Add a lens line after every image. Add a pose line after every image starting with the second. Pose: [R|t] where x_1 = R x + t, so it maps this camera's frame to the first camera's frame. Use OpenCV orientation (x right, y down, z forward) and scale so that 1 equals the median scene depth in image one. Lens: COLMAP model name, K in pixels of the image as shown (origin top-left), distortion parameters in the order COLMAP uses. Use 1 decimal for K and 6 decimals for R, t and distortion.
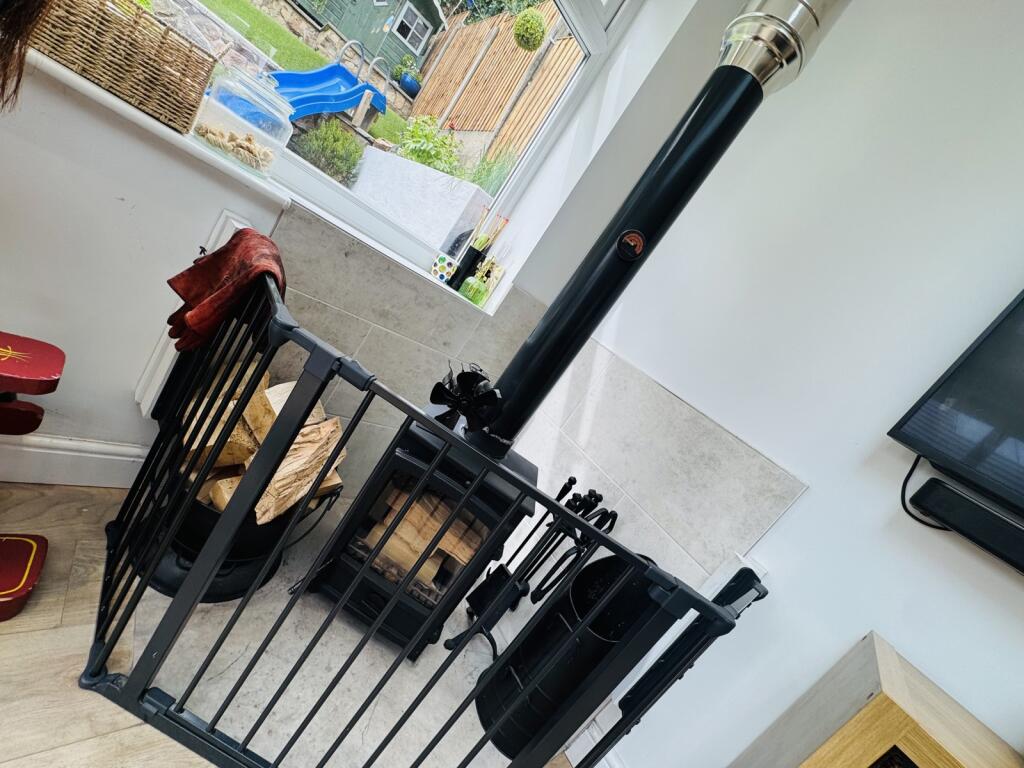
lens RADIAL K [[408.7, 0, 515.1], [0, 408.7, 381.2], [0, 0, 1]] dist [-0.003572, 0.000414]
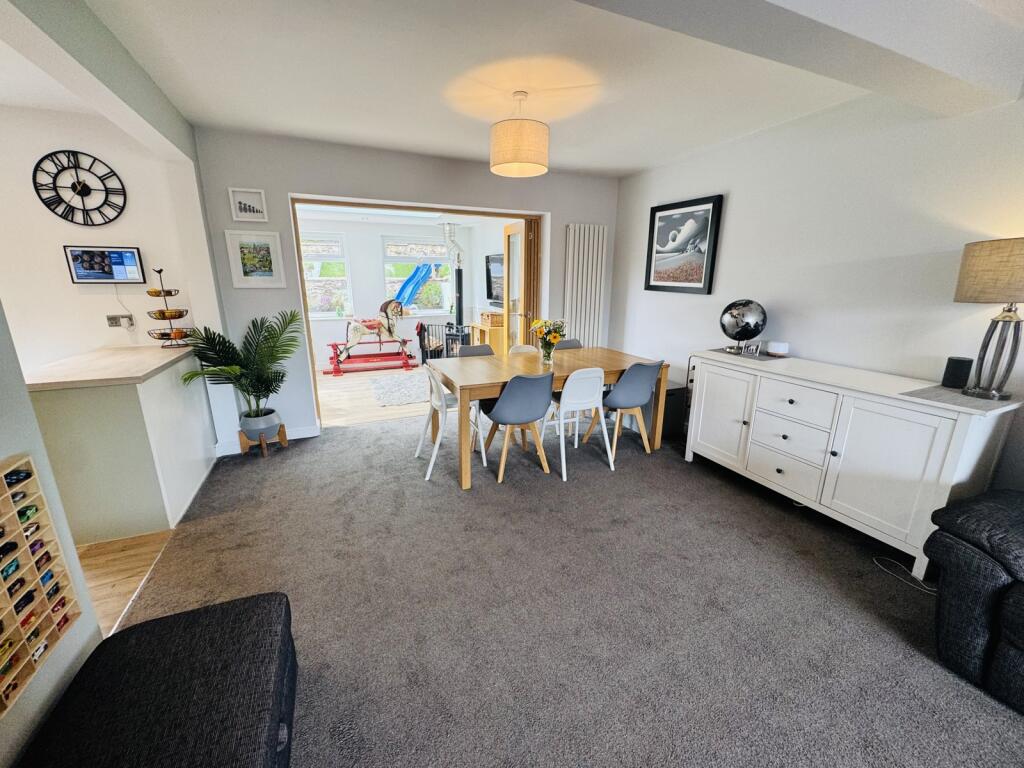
lens RADIAL K [[408.7, 0, 512.0], [0, 408.7, 381.4], [0, 0, 1]] dist [-0.003572, 0.000414]
pose [[0.786746, -0.481958, -0.385678, 2.583867], [0.451863, 0.875331, -0.172090, 2.234349], [0.420537, -0.038882, 0.906442, -4.328837]]
